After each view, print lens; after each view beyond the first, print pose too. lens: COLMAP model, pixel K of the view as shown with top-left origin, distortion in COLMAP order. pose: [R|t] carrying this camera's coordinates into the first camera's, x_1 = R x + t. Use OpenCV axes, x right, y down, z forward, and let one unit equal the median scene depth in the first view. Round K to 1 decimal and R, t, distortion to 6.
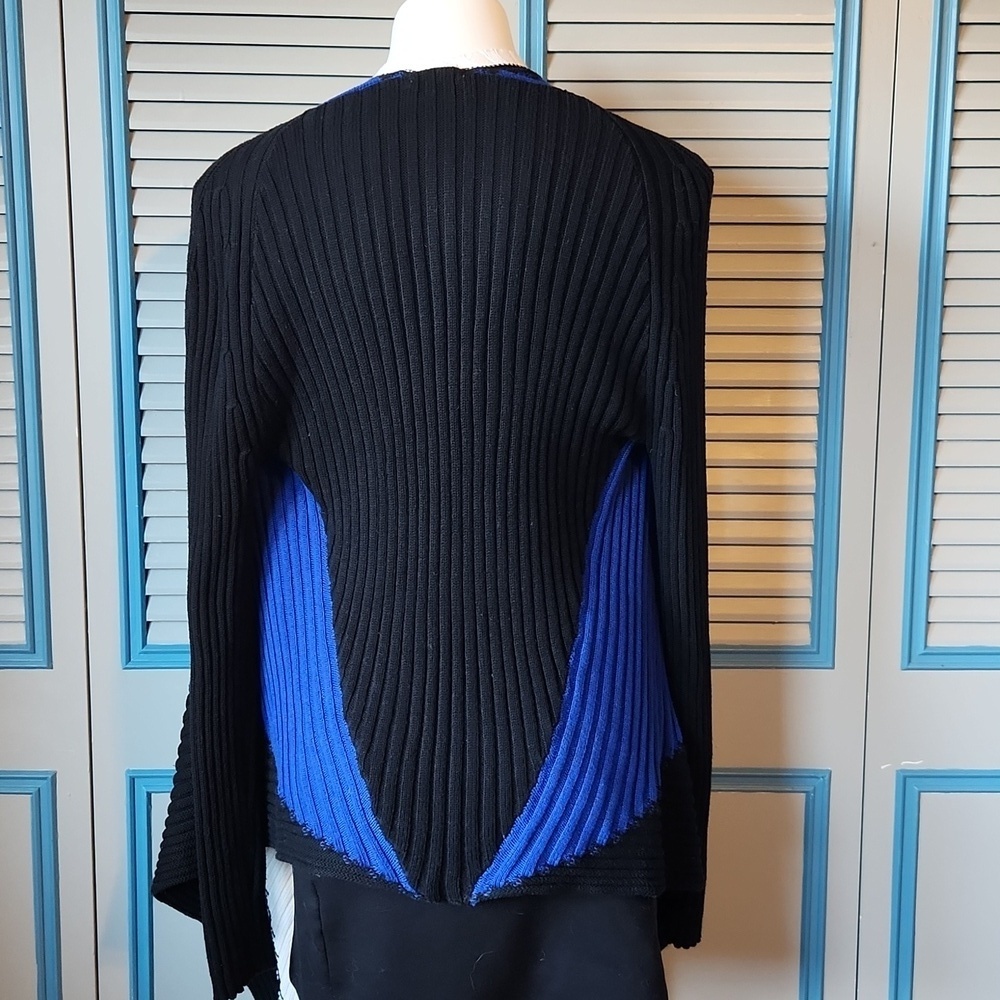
lens RADIAL K [[1495.4, 0, 514.3], [0, 1495.4, 527.0], [0, 0, 1]] dist [0.066913, 0.000000]
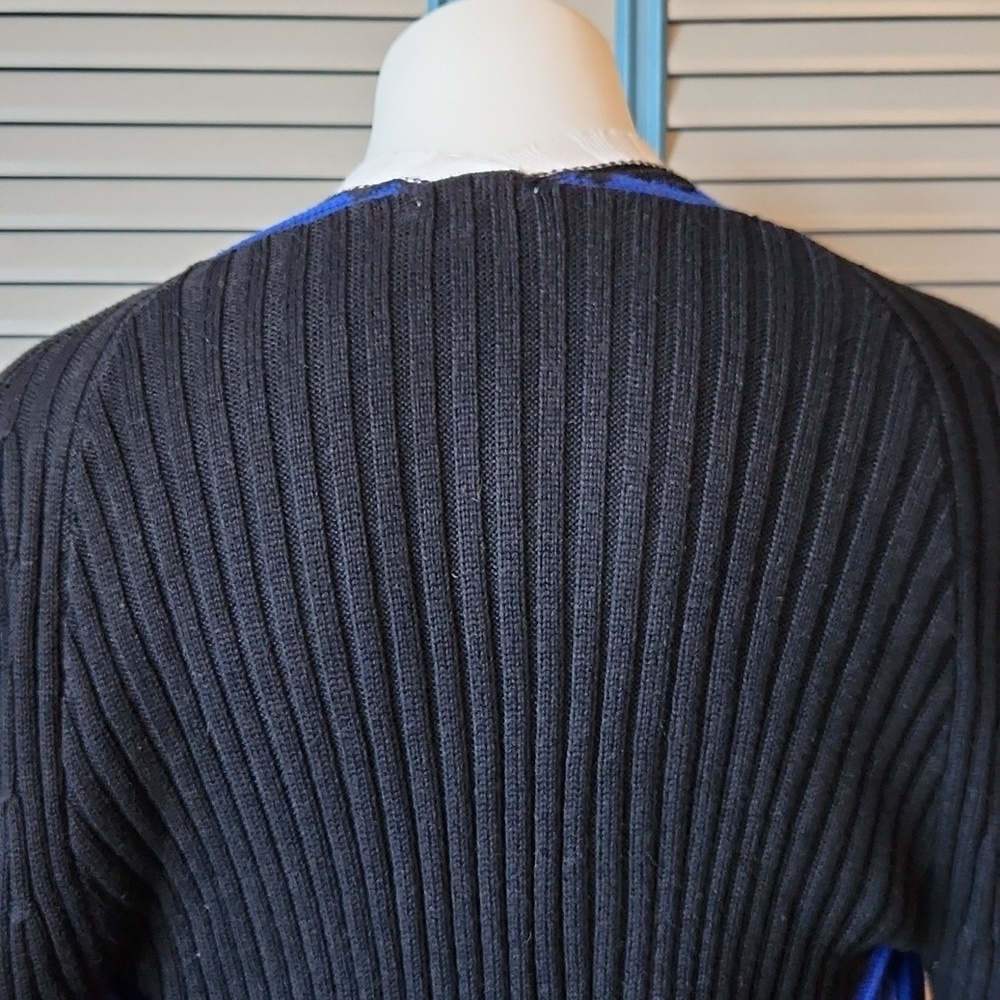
lens RADIAL K [[1495.4, 0, 490.4], [0, 1495.4, 497.8], [0, 0, 1]] dist [0.066913, 0.000000]
pose [[0.999837, -0.009865, -0.015146, -0.040476], [0.008954, 0.998211, -0.059120, -0.178869], [0.015702, 0.058975, 0.998136, 0.549154]]
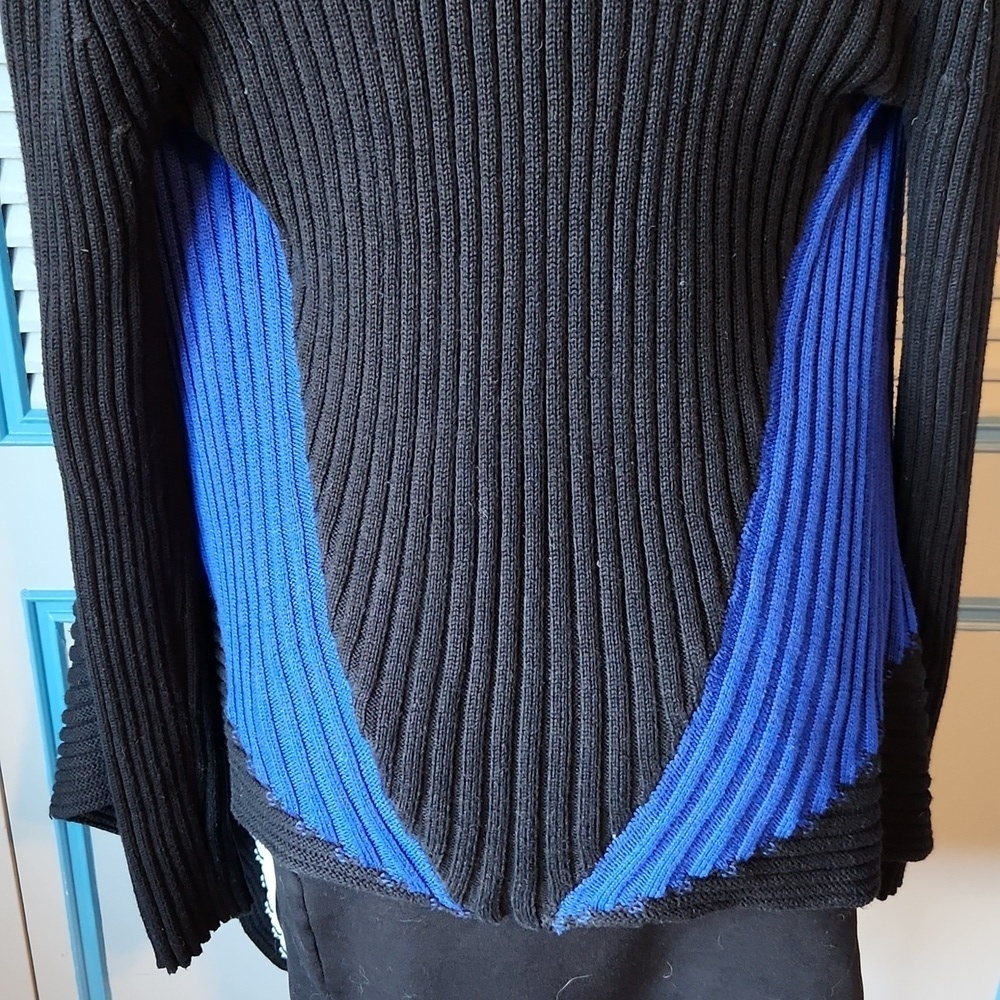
lens RADIAL K [[1495.4, 0, 509.4], [0, 1495.4, 504.8], [0, 0, 1]] dist [0.066913, 0.000000]
pose [[0.999178, 0.014129, -0.037987, -0.026807], [-0.002977, 0.960320, 0.278885, -0.072208], [0.040420, -0.278543, 0.959573, 0.488379]]
